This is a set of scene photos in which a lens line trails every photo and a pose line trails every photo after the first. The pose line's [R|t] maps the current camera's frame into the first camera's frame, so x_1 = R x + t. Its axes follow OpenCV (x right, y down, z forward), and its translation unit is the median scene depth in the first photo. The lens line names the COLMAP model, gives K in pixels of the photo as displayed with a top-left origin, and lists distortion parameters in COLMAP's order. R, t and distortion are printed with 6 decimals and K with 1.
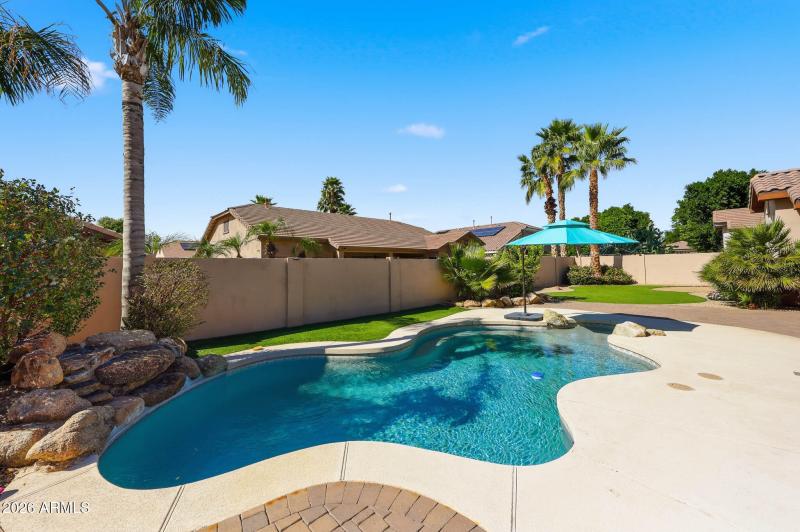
lens RADIAL K [[300.9, 0, 402.1], [0, 300.9, 257.5], [0, 0, 1]] dist [-0.008961, -0.000374]
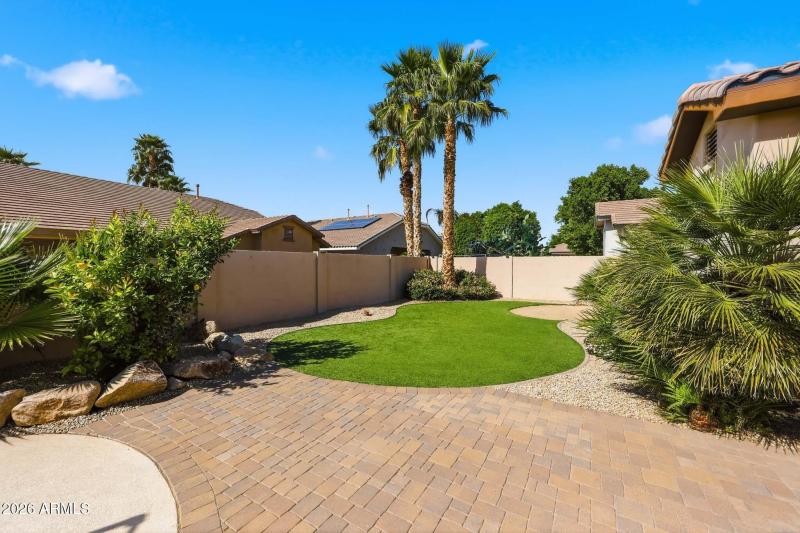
lens RADIAL K [[300.9, 0, 400.6], [0, 300.9, 274.9], [0, 0, 1]] dist [-0.008961, -0.000374]
pose [[0.968445, 0.010260, 0.249015, 0.333166], [-0.026685, 0.997677, 0.062676, -0.003195], [-0.247794, -0.067343, 0.966469, 0.333461]]
